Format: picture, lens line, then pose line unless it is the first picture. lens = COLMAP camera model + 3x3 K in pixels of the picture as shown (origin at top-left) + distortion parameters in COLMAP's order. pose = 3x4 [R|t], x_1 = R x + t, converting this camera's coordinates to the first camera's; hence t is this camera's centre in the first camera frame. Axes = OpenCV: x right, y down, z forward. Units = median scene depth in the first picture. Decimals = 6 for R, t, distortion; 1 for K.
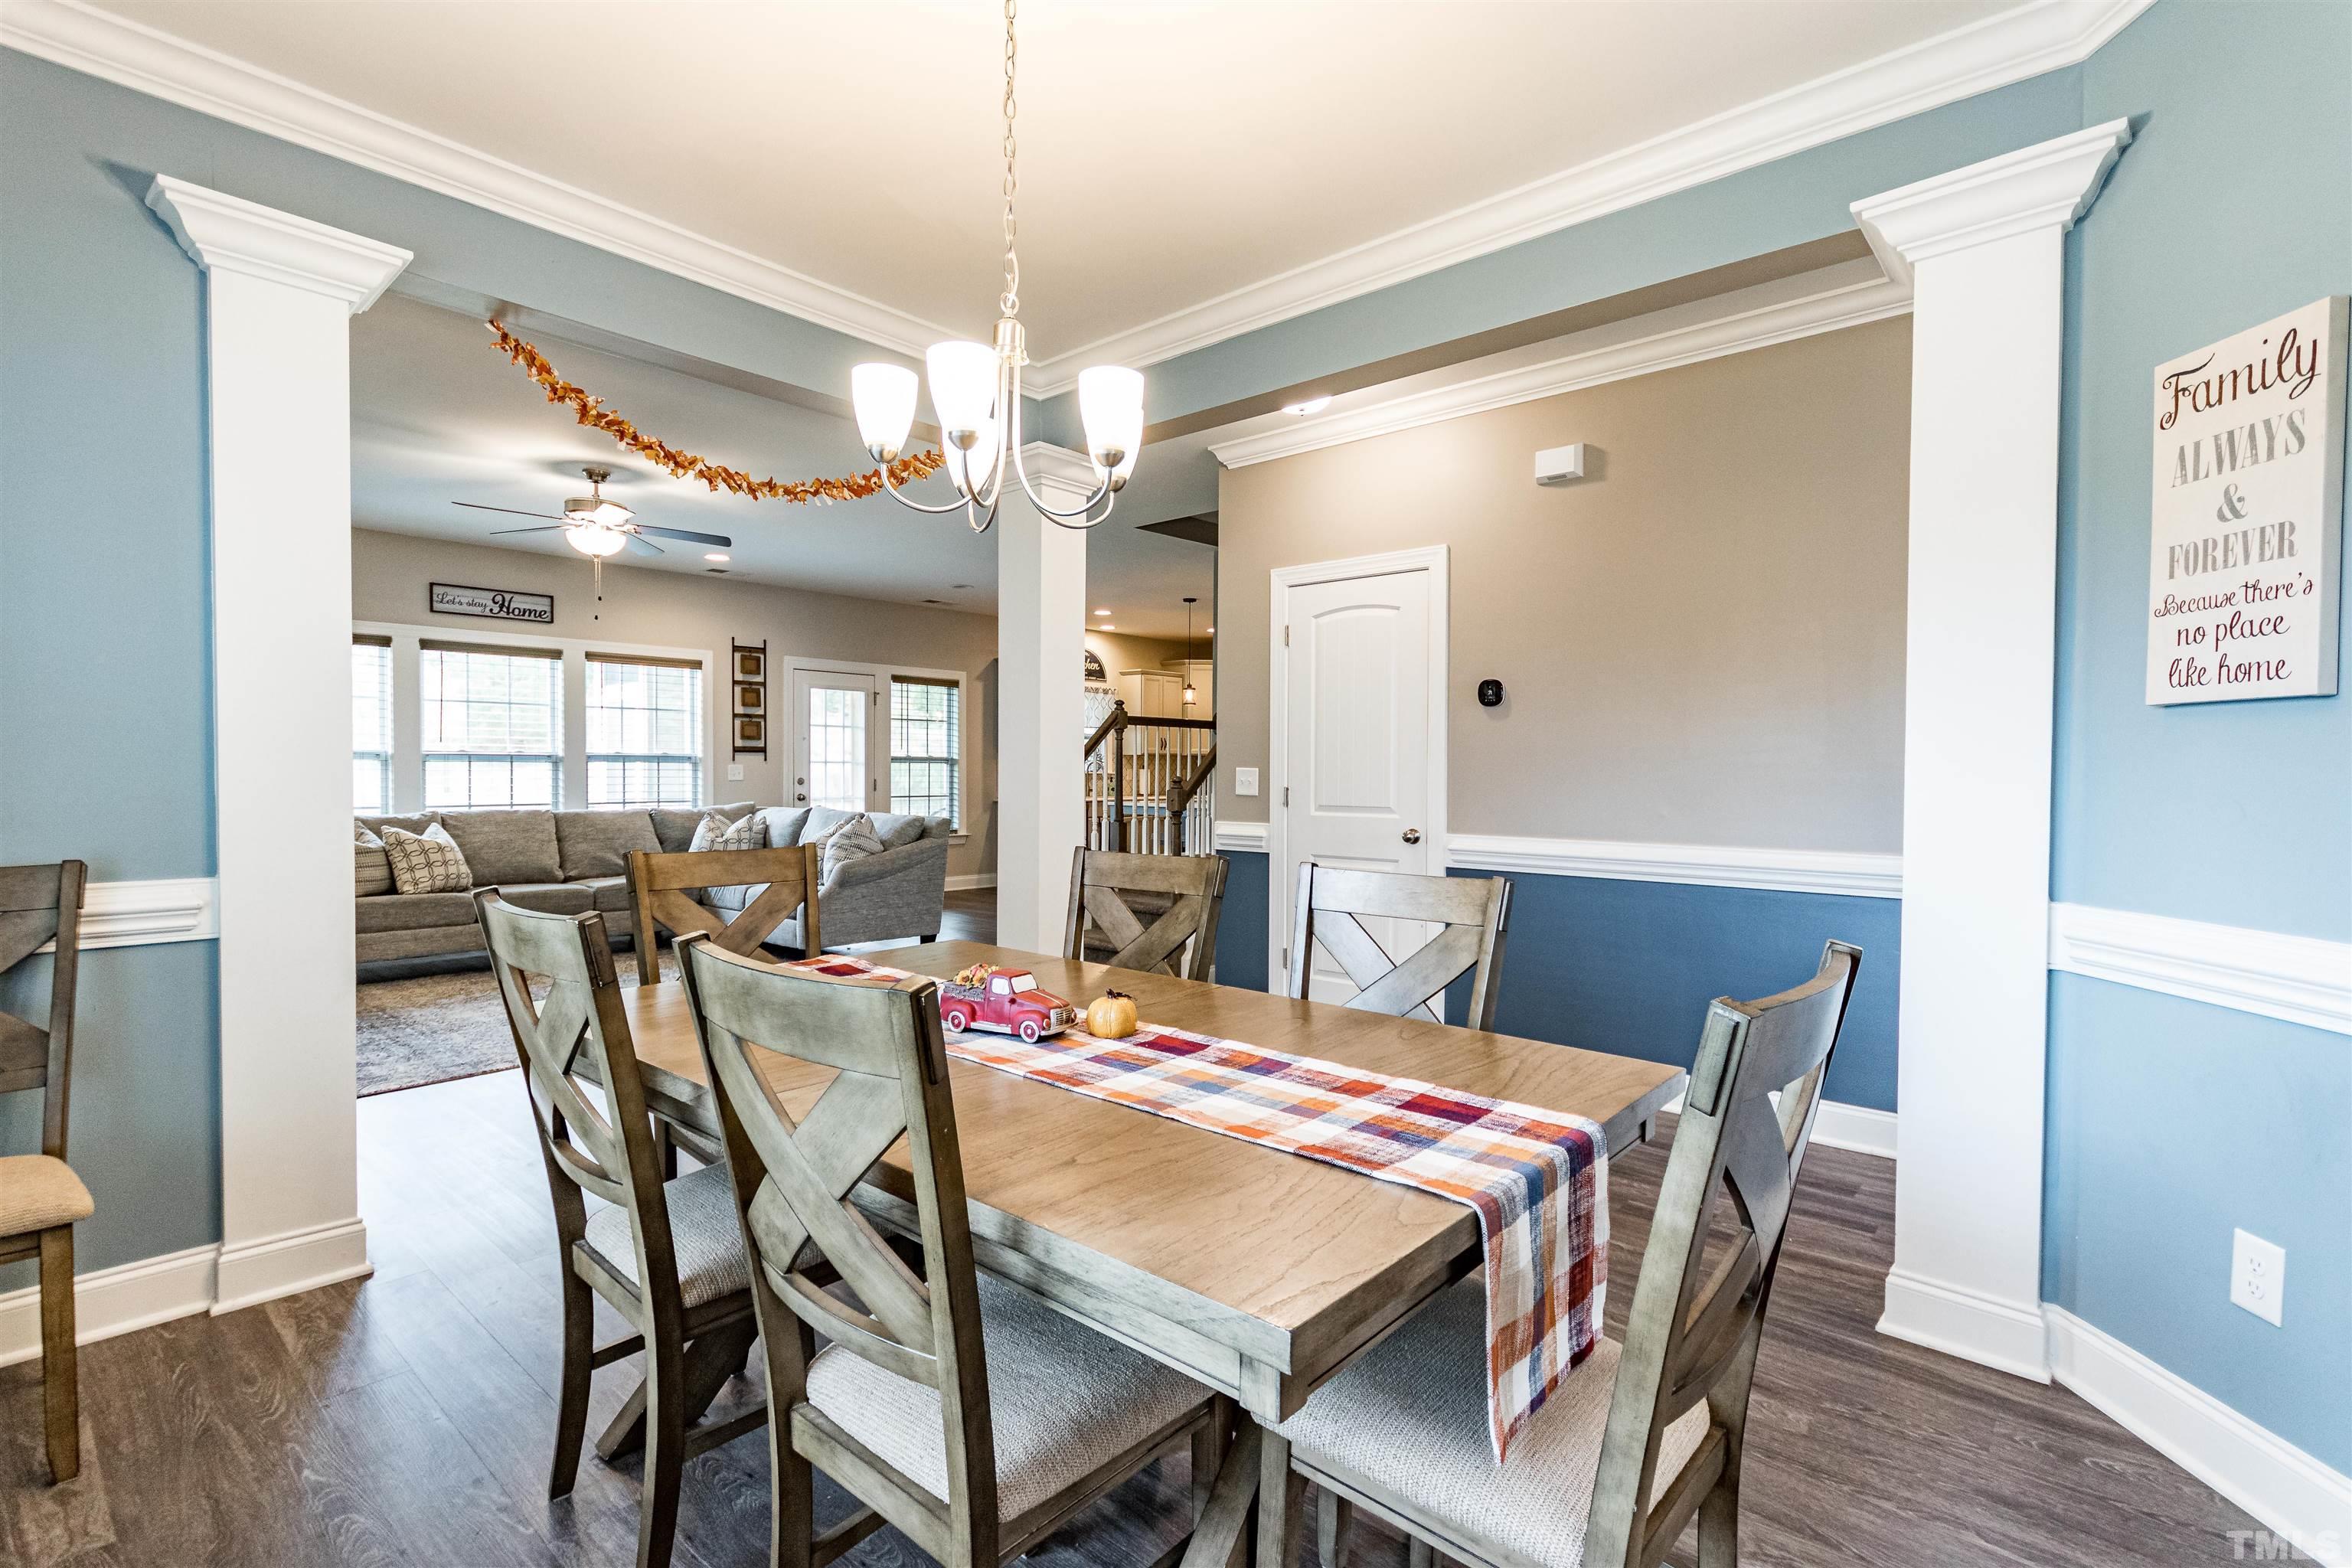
lens RADIAL K [[1081.9, 0, 1175.0], [0, 1081.9, 789.5], [0, 0, 1]] dist [0.003190, 0.000580]
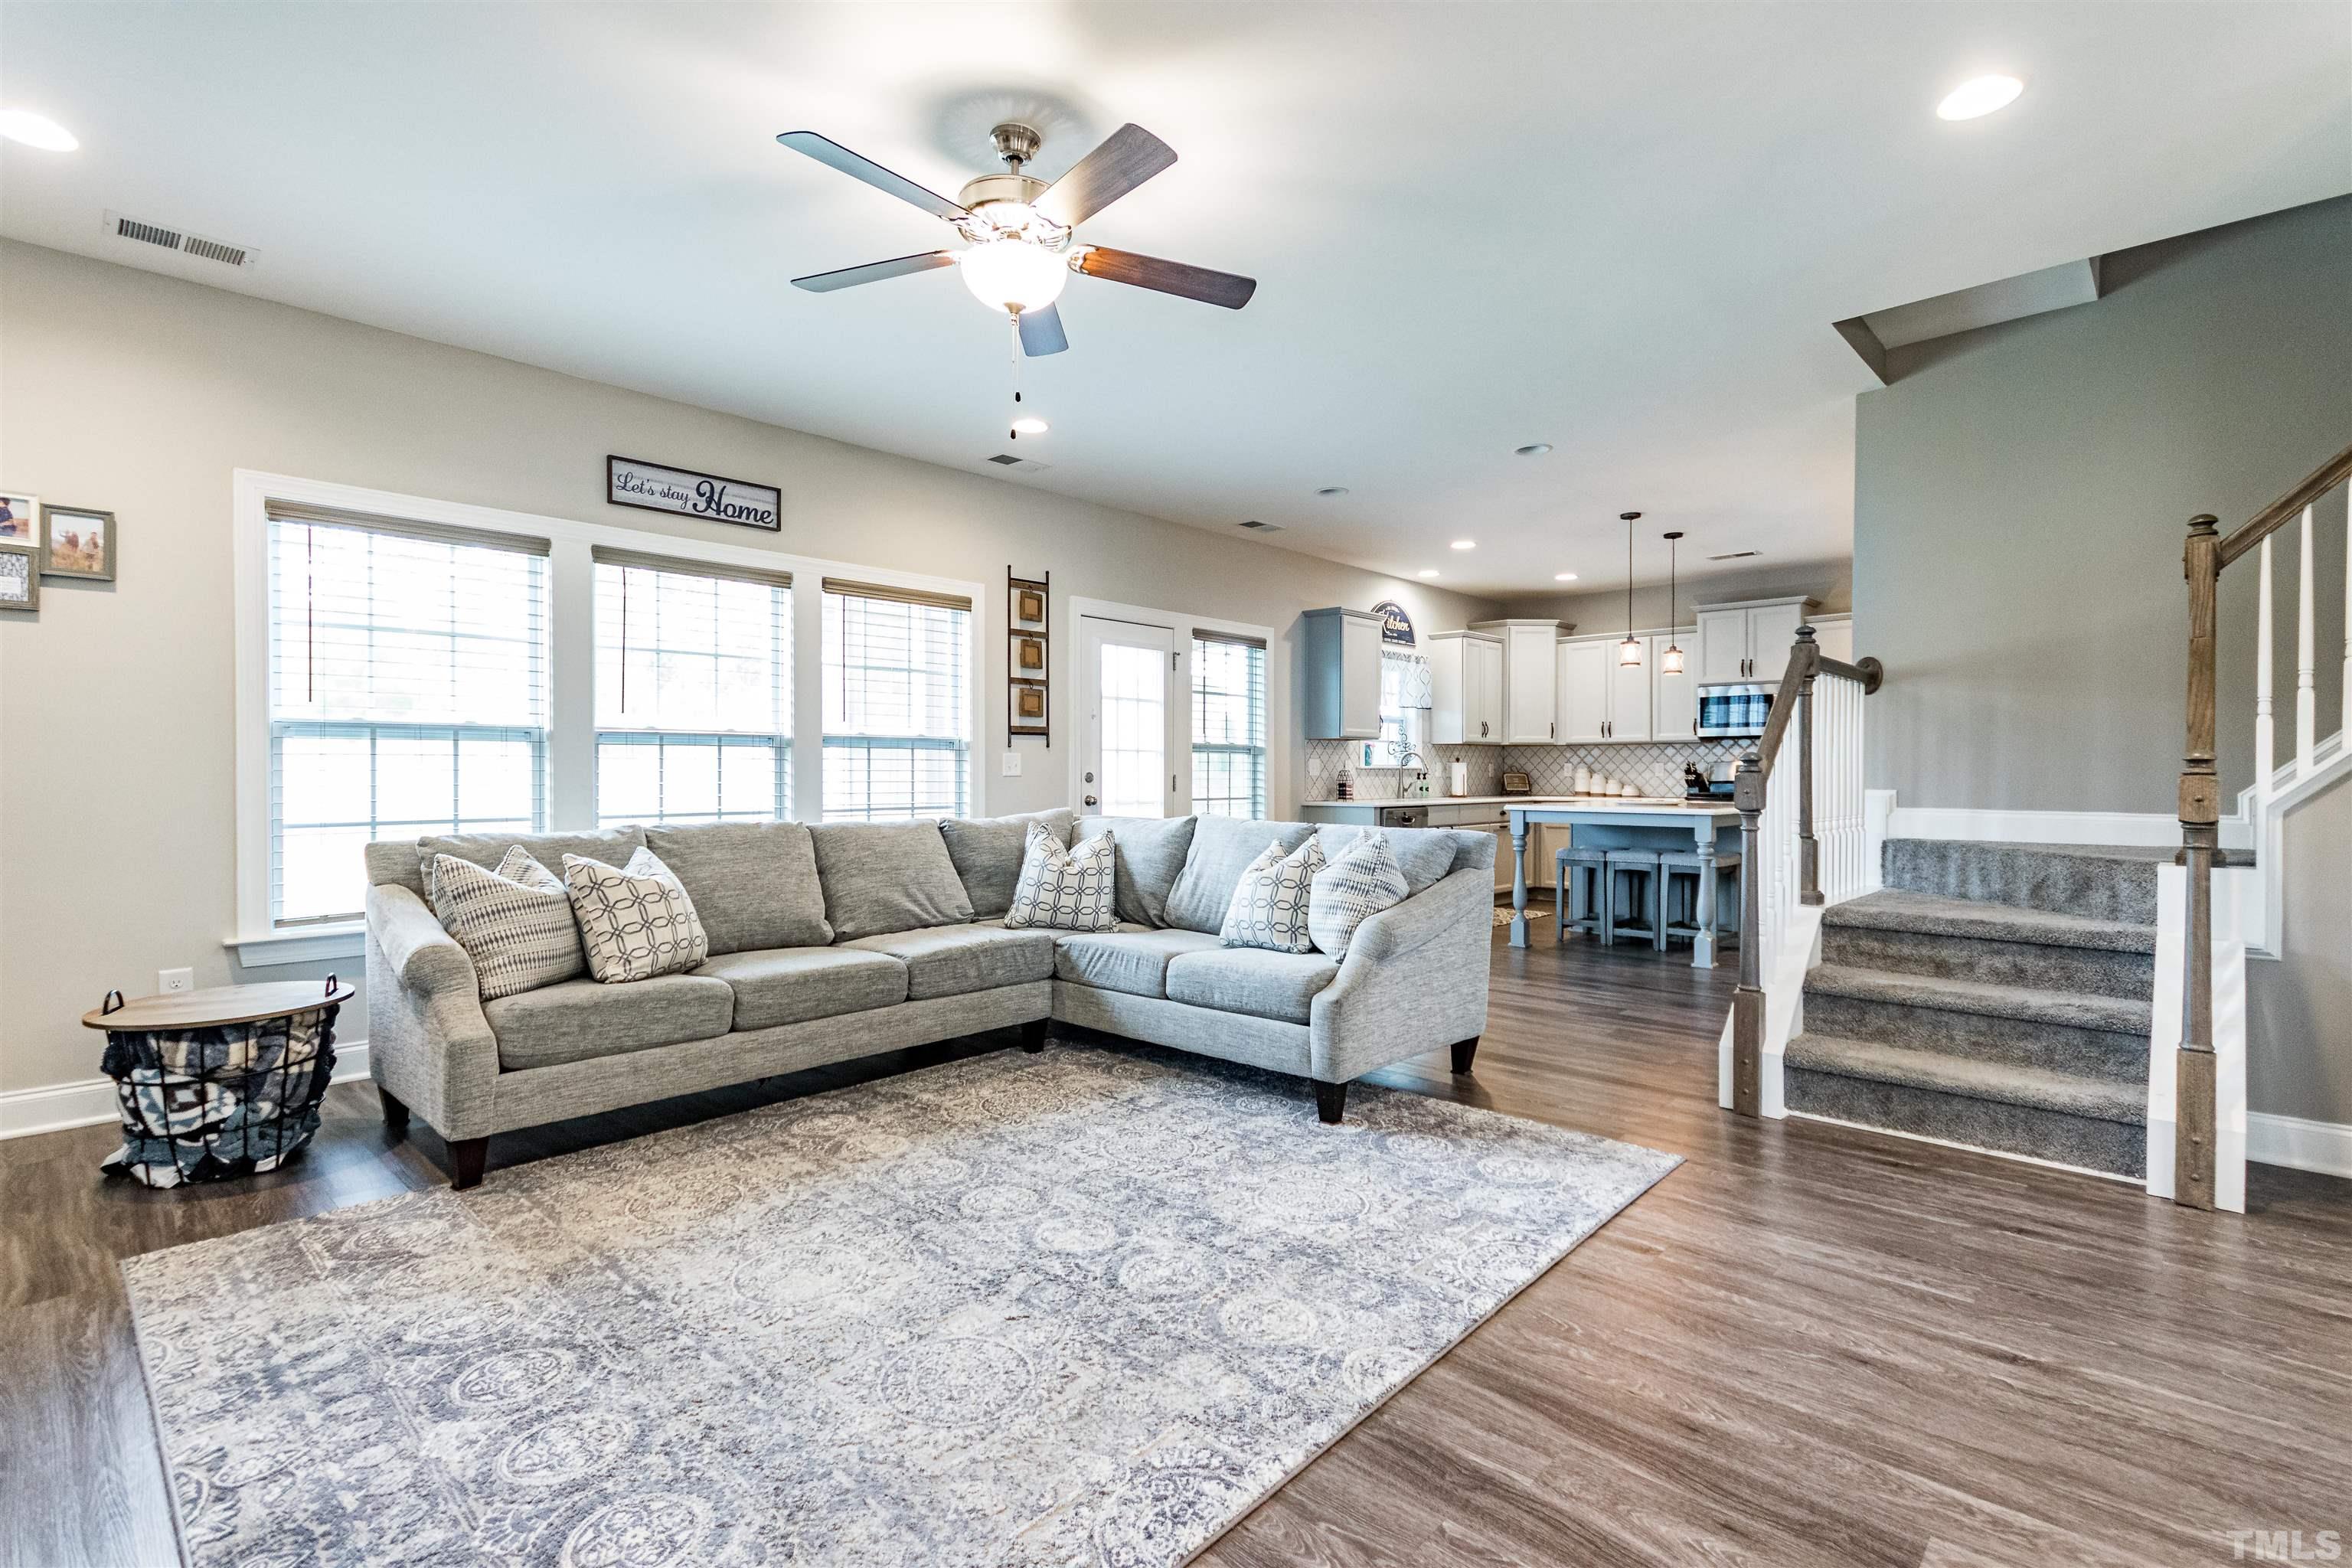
lens RADIAL K [[1088.6, 0, 1173.8], [0, 1088.6, 775.5], [0, 0, 1]] dist [-0.000295, 0.000246]
pose [[0.999448, -0.004708, -0.032898, -0.335952], [0.004140, 0.999842, -0.017304, 0.004202], [0.032974, 0.017159, 0.999309, 0.382013]]
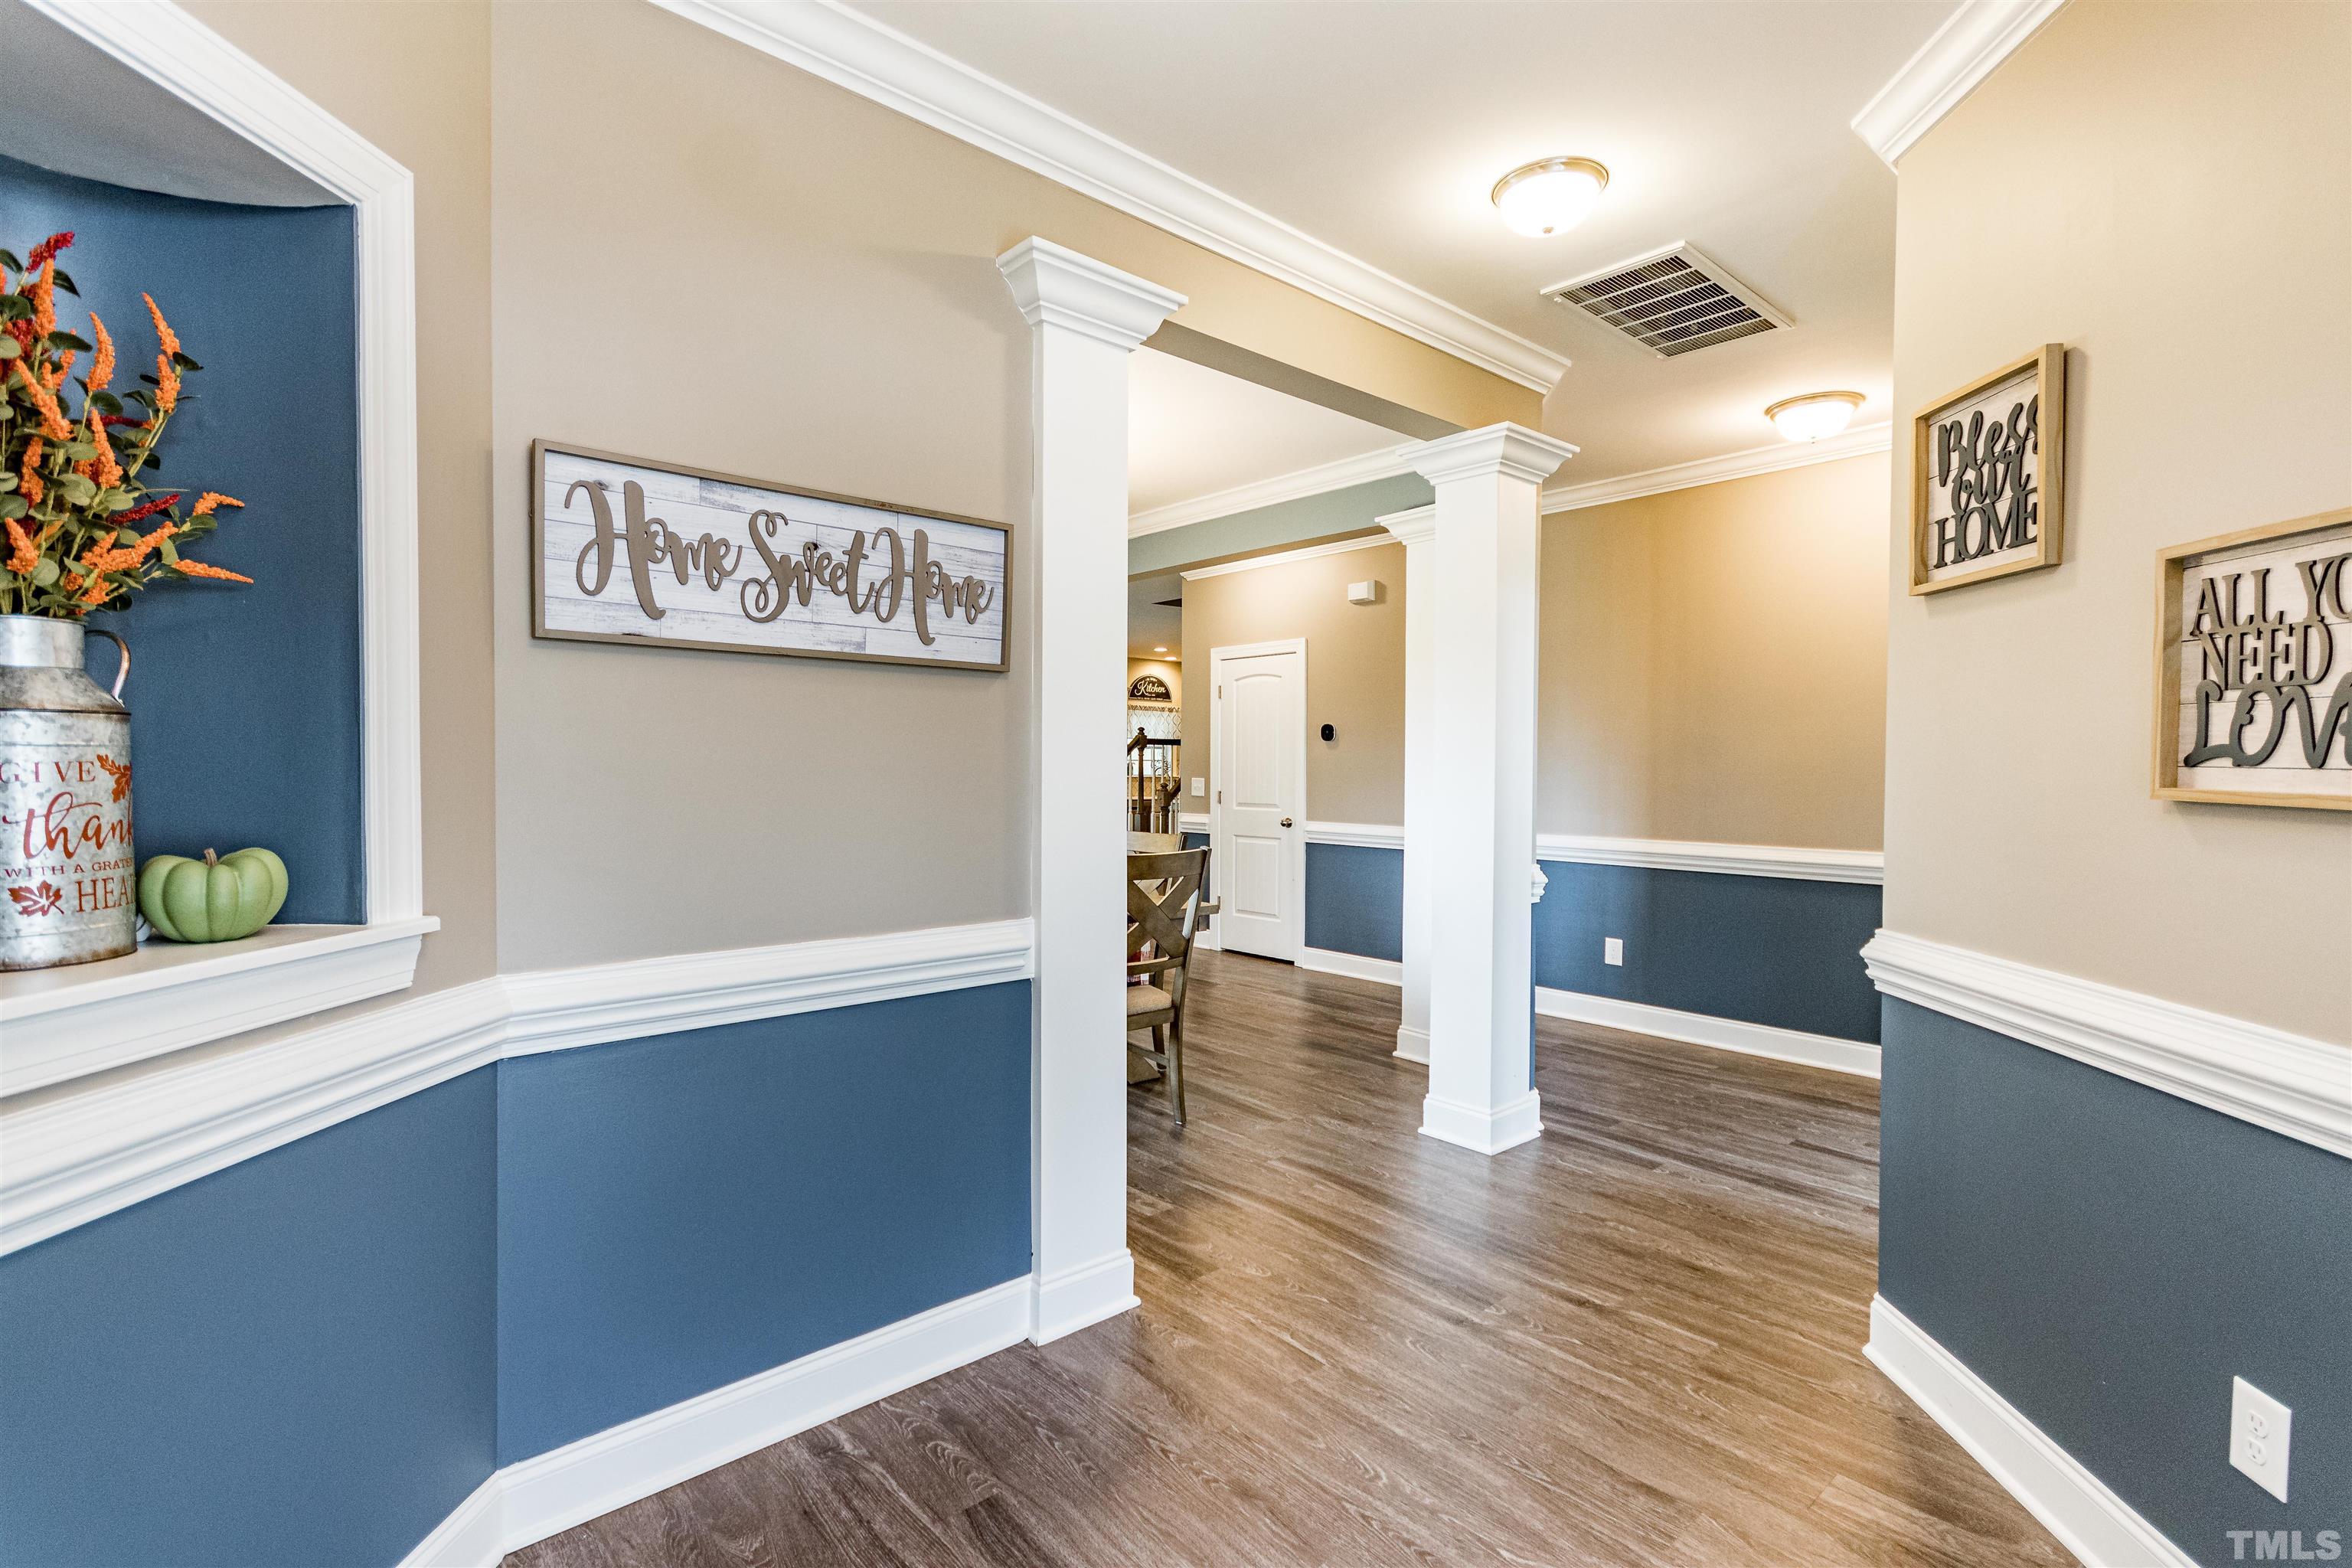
lens RADIAL K [[1088.6, 0, 1173.8], [0, 1088.6, 775.5], [0, 0, 1]] dist [-0.000295, 0.000246]
pose [[0.991819, 0.001864, -0.127641, 0.155180], [-0.003337, 0.999930, -0.011333, -0.003990], [0.127611, 0.011667, 0.991756, -0.352809]]
